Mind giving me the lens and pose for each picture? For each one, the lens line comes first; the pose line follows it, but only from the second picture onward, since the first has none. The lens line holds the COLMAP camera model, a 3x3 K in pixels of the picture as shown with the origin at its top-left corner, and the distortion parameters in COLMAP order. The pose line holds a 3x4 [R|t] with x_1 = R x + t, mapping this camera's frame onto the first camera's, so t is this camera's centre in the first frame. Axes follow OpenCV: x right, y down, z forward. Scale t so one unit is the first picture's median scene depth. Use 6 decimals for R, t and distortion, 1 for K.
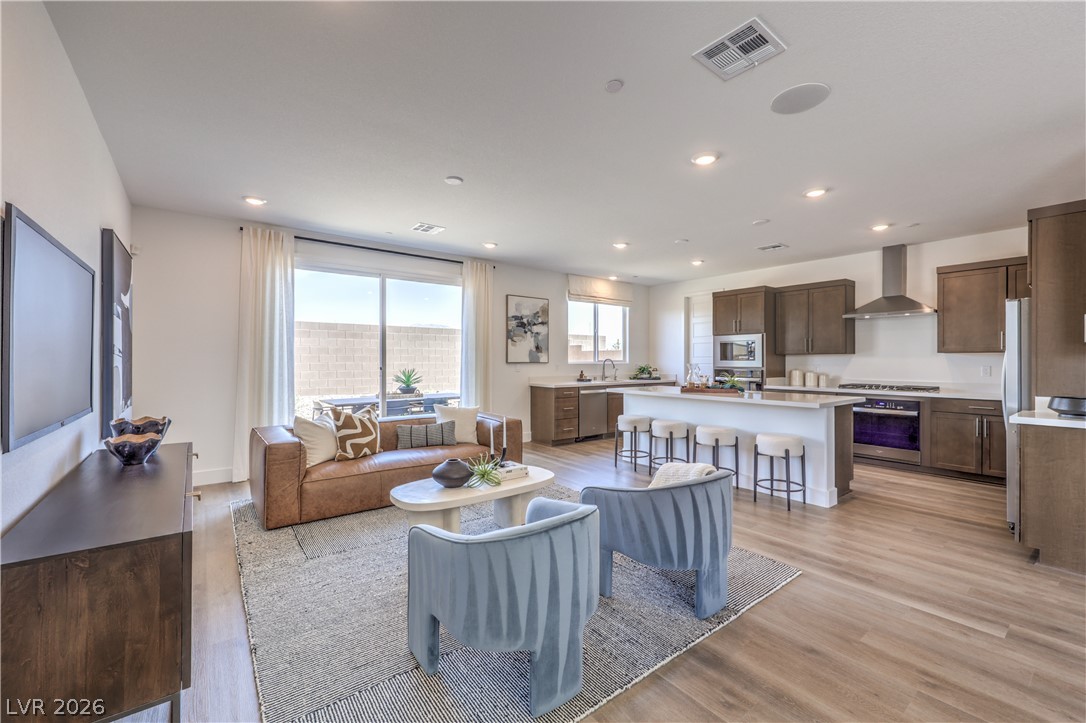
lens RADIAL K [[445.3, 0, 550.1], [0, 445.3, 360.2], [0, 0, 1]] dist [0.002353, -0.000157]
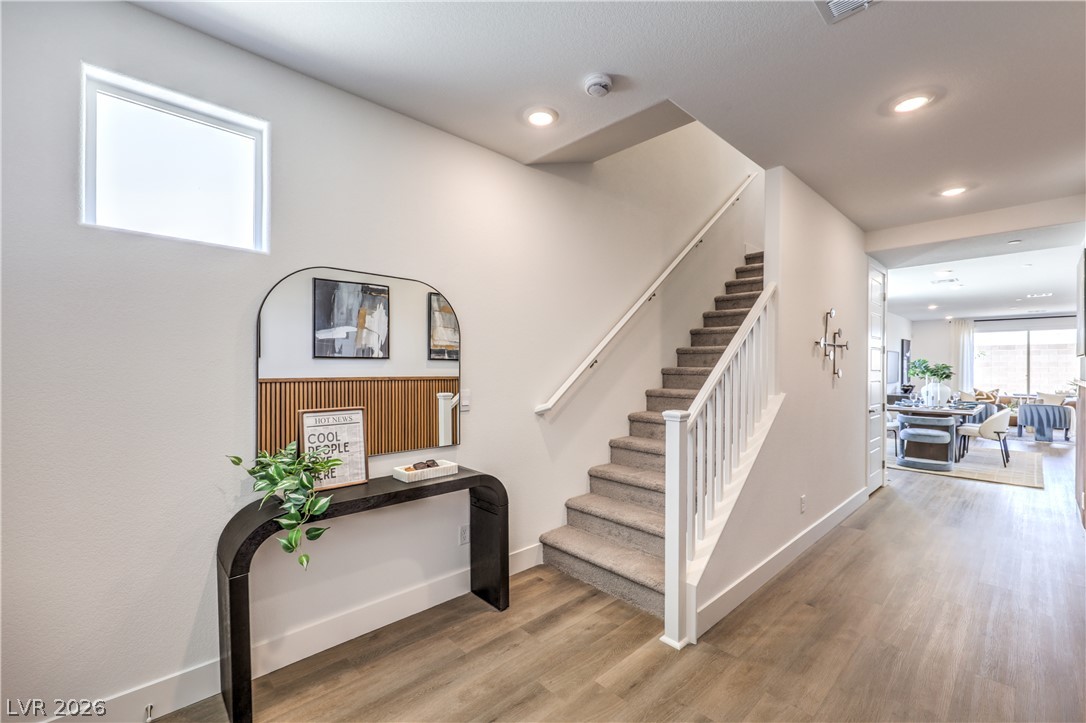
lens RADIAL K [[453.8, 0, 548.6], [0, 453.8, 362.8], [0, 0, 1]] dist [0.002607, 0.000157]
pose [[0.094361, -0.008635, -0.995501, 1.590540], [-0.003616, 0.999953, -0.009016, -0.014355], [0.995531, 0.004451, 0.094326, -1.464958]]
